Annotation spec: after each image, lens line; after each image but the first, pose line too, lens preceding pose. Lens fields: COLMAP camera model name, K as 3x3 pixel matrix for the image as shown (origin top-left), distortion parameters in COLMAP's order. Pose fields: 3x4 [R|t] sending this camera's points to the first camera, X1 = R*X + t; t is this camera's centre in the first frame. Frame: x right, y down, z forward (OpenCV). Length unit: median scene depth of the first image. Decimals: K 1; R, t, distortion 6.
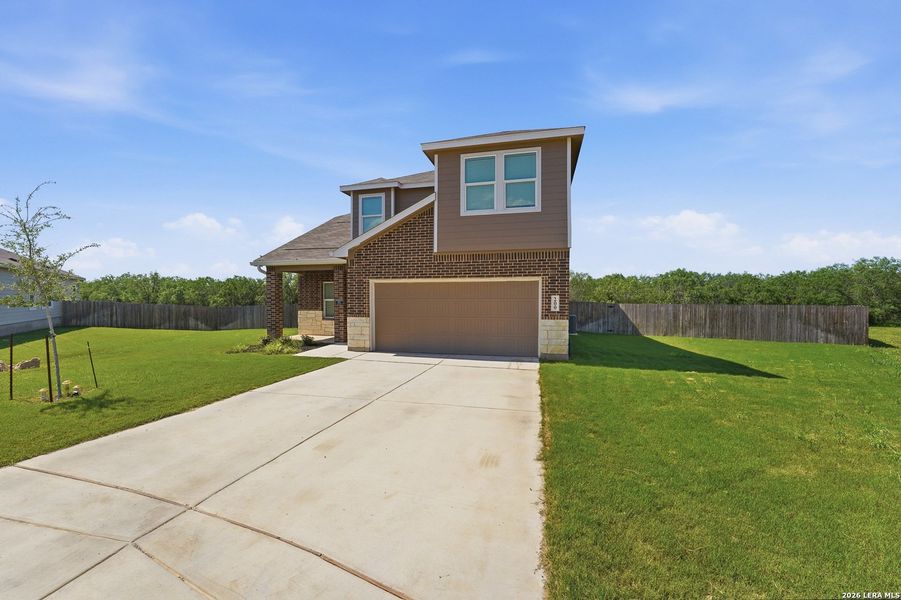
lens RADIAL K [[369.4, 0, 446.6], [0, 369.4, 299.8], [0, 0, 1]] dist [-0.025274, 0.000084]
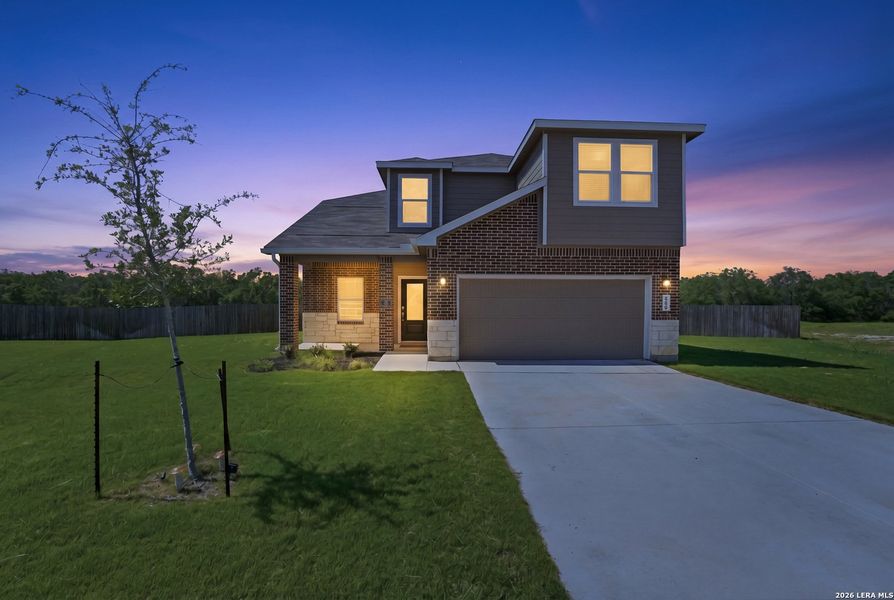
lens RADIAL K [[371.8, 0, 447.0], [0, 371.8, 300.0], [0, 0, 1]] dist [-0.030757, -0.000023]
pose [[0.958944, 0.003698, 0.283570, -0.462072], [-0.002768, 0.999989, -0.003684, 0.005906], [-0.283581, 0.002748, 0.958944, 0.202570]]
